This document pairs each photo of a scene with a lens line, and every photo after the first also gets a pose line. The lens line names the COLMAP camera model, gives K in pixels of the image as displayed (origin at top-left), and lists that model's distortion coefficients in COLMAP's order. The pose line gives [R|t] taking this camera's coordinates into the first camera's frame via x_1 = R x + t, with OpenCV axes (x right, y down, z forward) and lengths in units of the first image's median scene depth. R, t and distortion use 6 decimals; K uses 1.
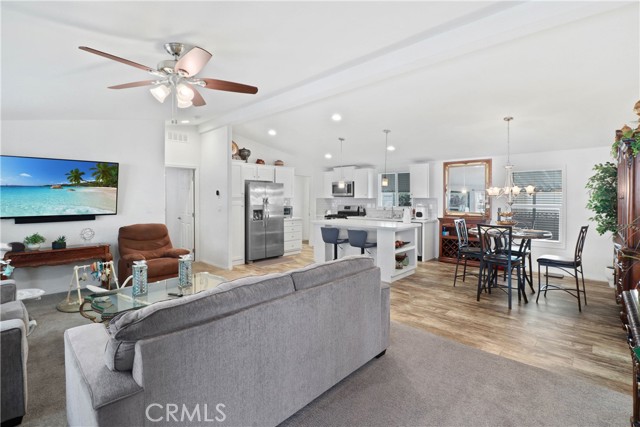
lens RADIAL K [[282.0, 0, 337.9], [0, 282.0, 200.0], [0, 0, 1]] dist [0.000269, 0.000158]
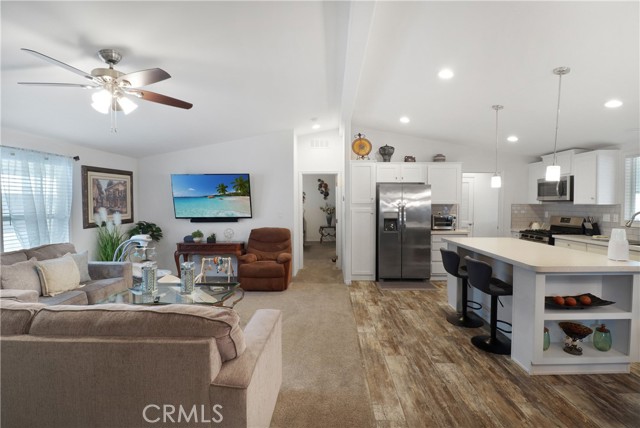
lens RADIAL K [[302.2, 0, 330.9], [0, 302.2, 206.1], [0, 0, 1]] dist [-0.003495, -0.013957]
pose [[0.652999, 0.007739, -0.757320, 0.267731], [-0.001647, 0.999960, 0.008798, -0.008769], [0.757357, -0.004498, 0.652985, 0.285834]]
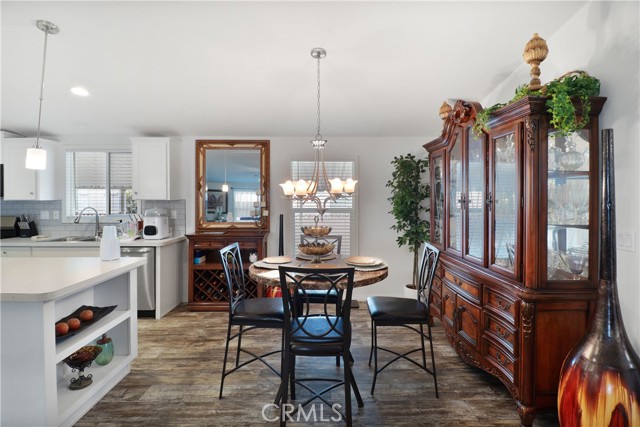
lens RADIAL K [[305.8, 0, 319.4], [0, 305.8, 197.2], [0, 0, 1]] dist [0.000532, -0.013934]
pose [[0.741121, -0.000835, 0.671371, 0.147522], [0.003758, 0.999989, -0.002904, -0.010022], [-0.671361, 0.004675, 0.741116, 0.381540]]
